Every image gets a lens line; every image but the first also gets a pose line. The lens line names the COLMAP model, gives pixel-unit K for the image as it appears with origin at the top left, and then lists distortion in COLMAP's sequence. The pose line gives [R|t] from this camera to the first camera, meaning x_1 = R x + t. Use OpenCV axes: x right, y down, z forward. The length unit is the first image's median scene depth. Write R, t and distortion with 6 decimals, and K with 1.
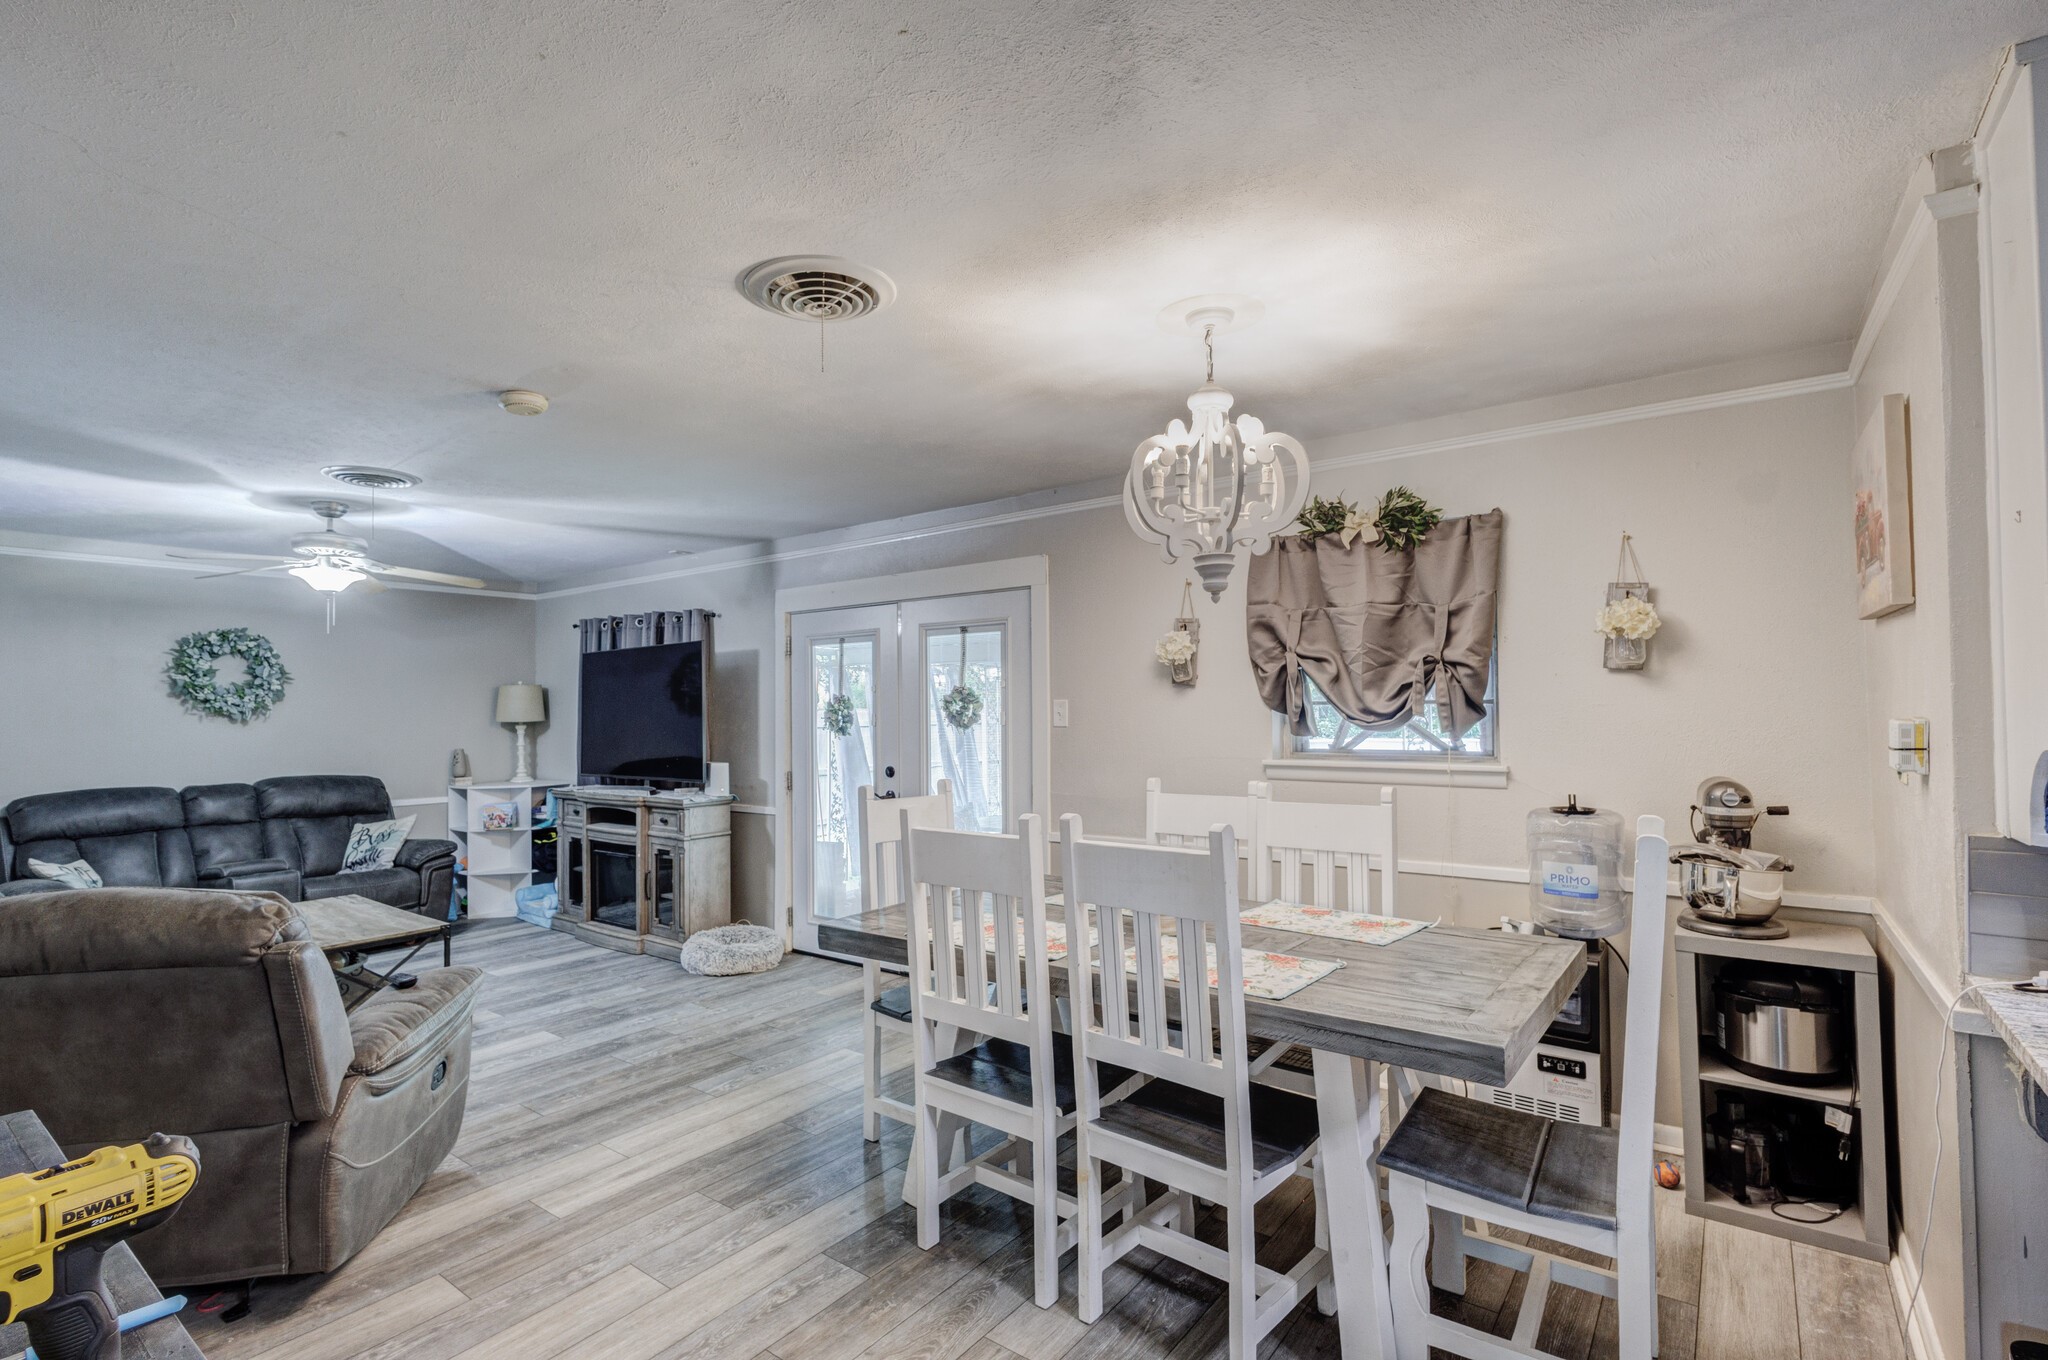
lens RADIAL K [[932.4, 0, 1015.2], [0, 932.4, 679.8], [0, 0, 1]] dist [0.007768, -0.002782]
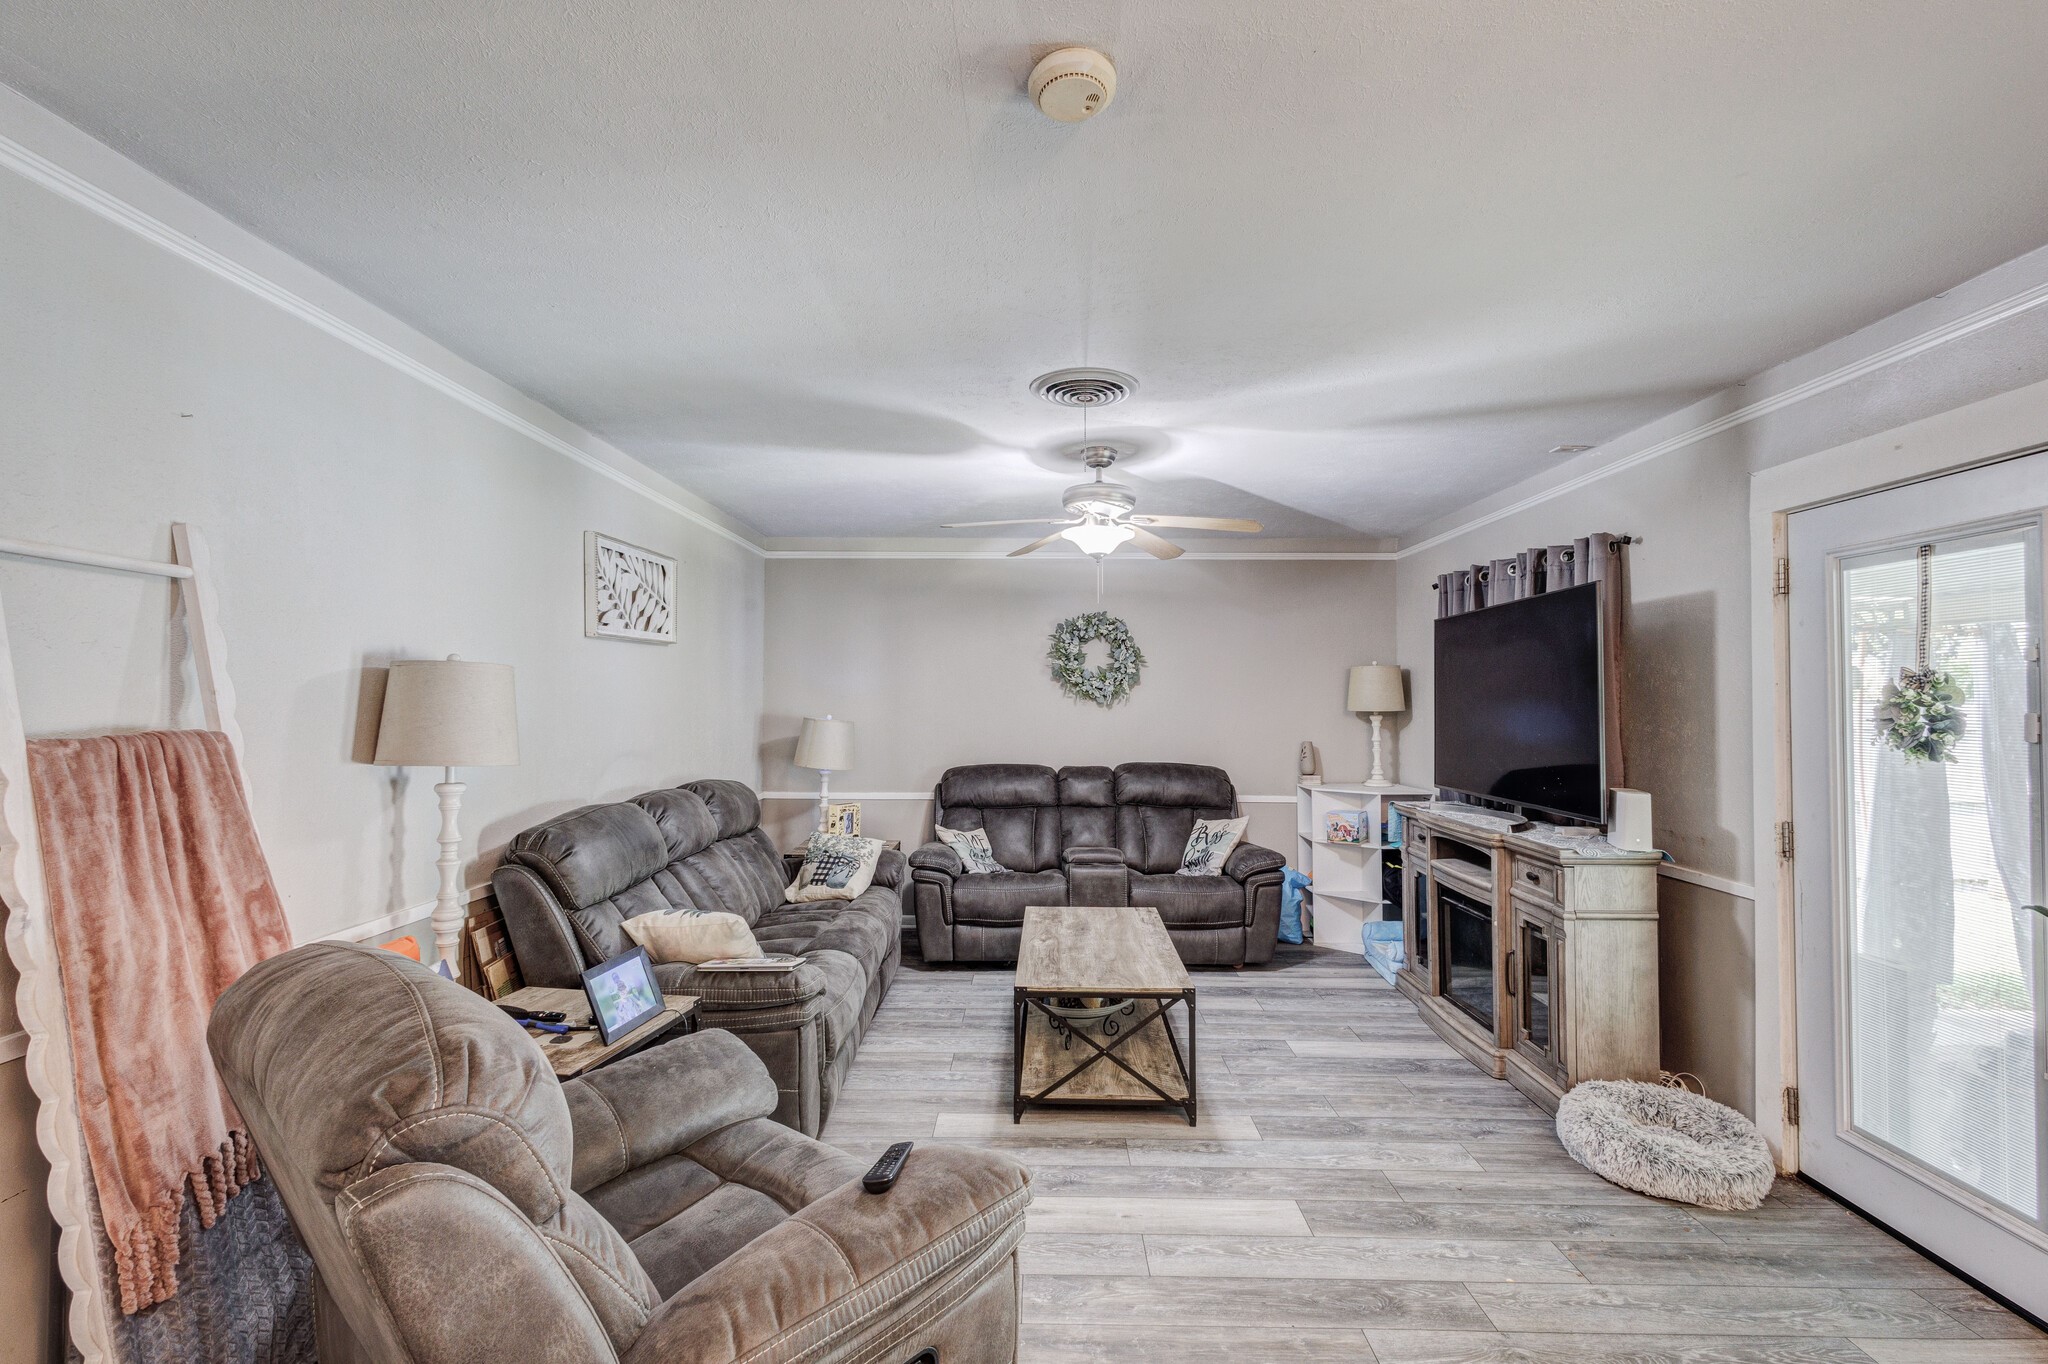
lens RADIAL K [[932.4, 0, 1025.1], [0, 932.4, 680.6], [0, 0, 1]] dist [0.007768, -0.002782]
pose [[0.586185, -0.004913, -0.810163, -0.070258], [0.016414, 0.999848, 0.005813, 0.011564], [0.810011, -0.016706, 0.586176, 0.358741]]
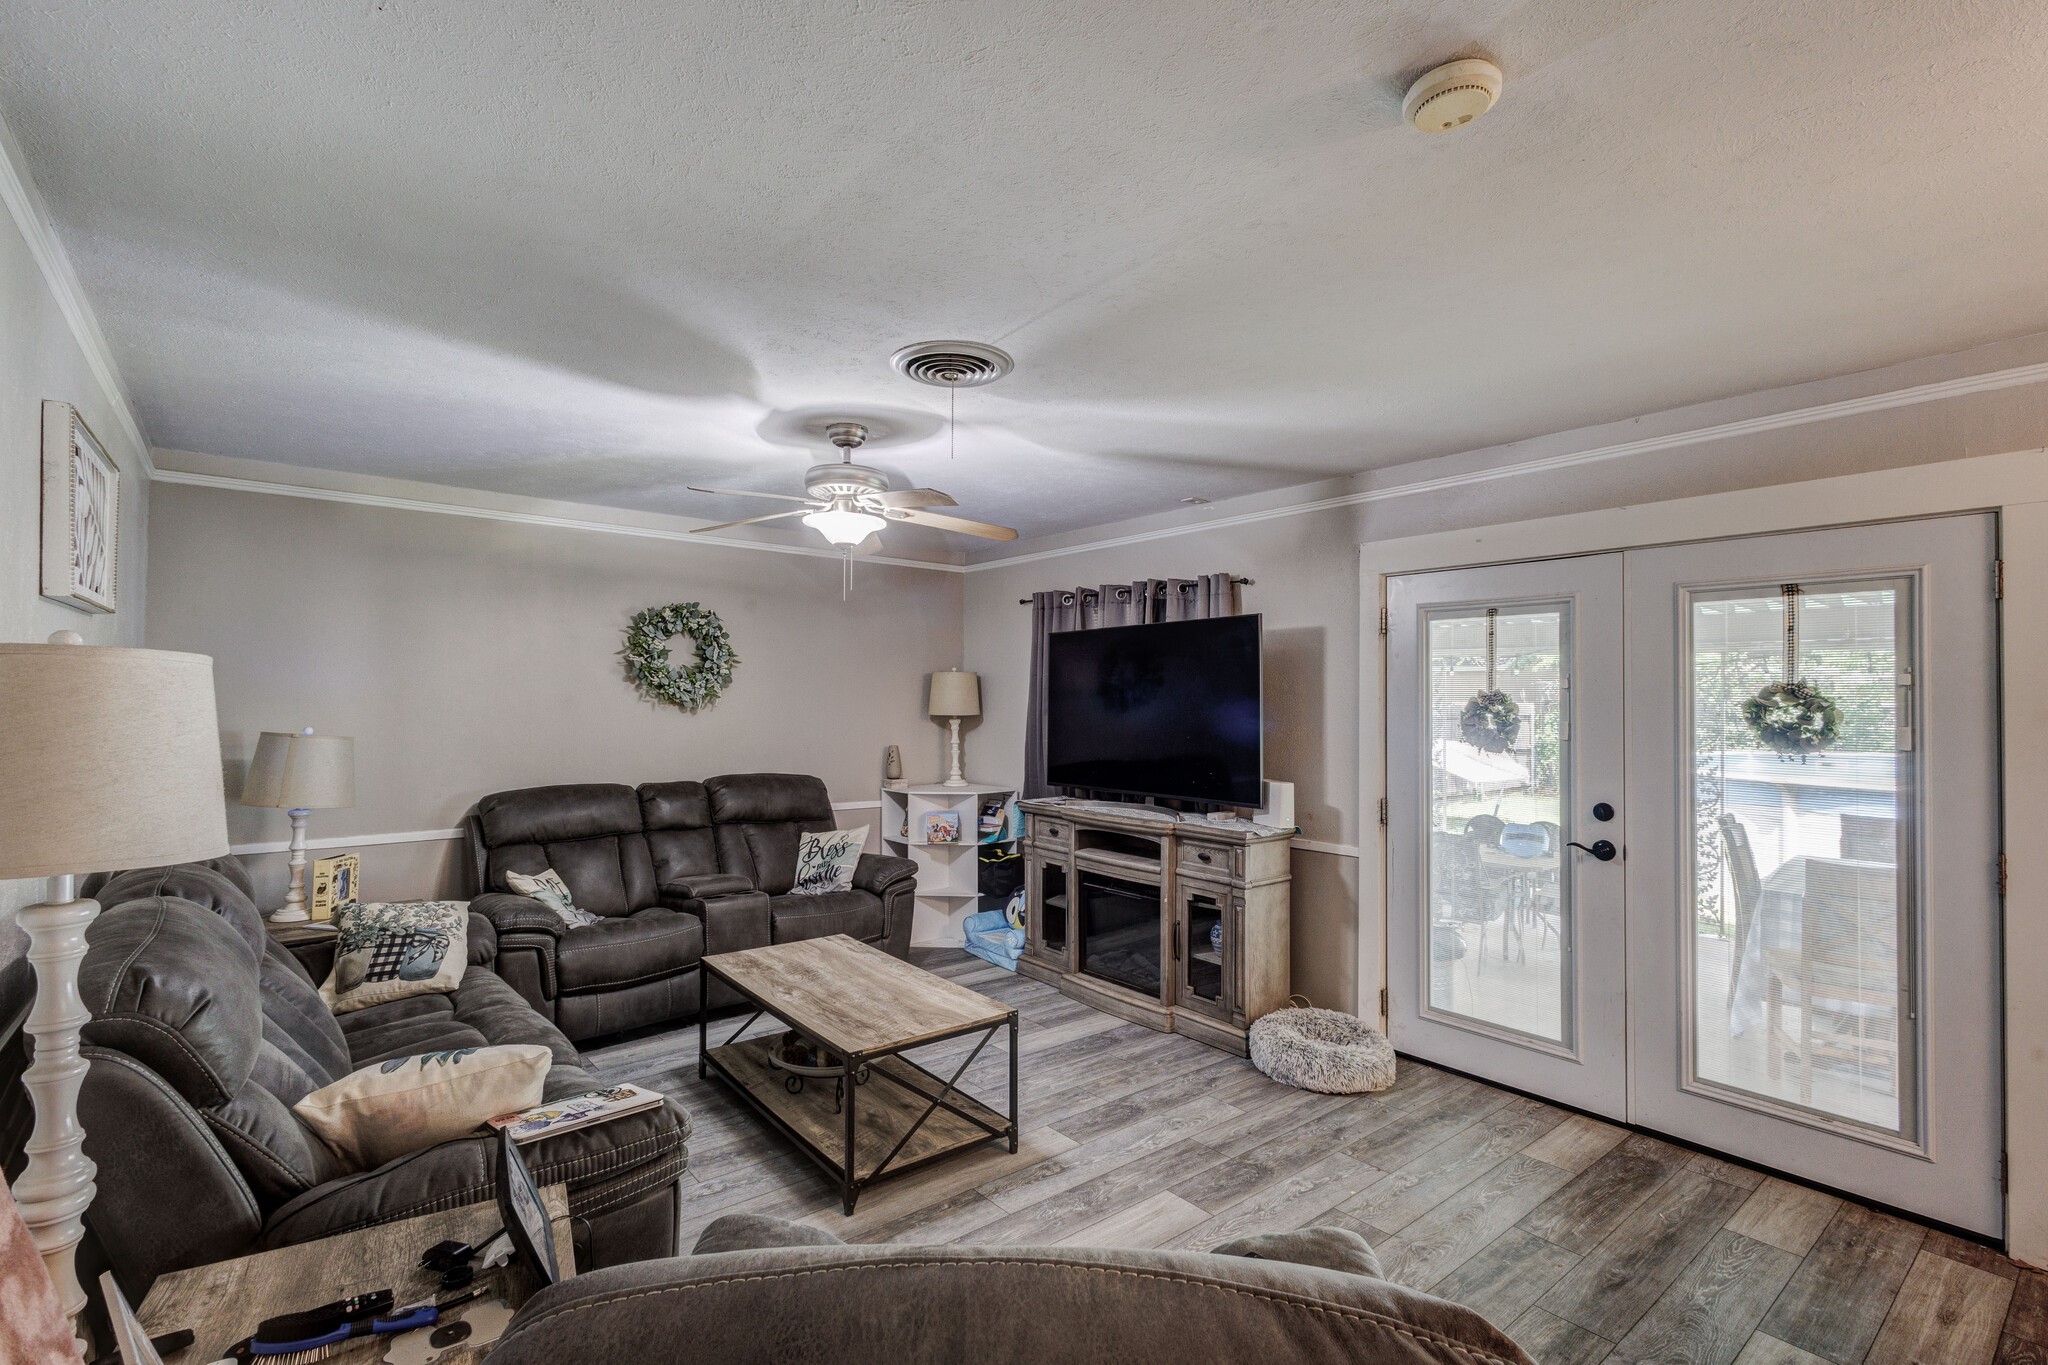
lens RADIAL K [[932.4, 0, 1026.0], [0, 932.4, 682.2], [0, 0, 1]] dist [0.007768, -0.002782]
pose [[0.970017, 0.013432, -0.242664, -0.328614], [-0.010292, 0.999846, 0.014201, 0.003401], [0.242818, -0.011278, 0.970006, 0.245911]]
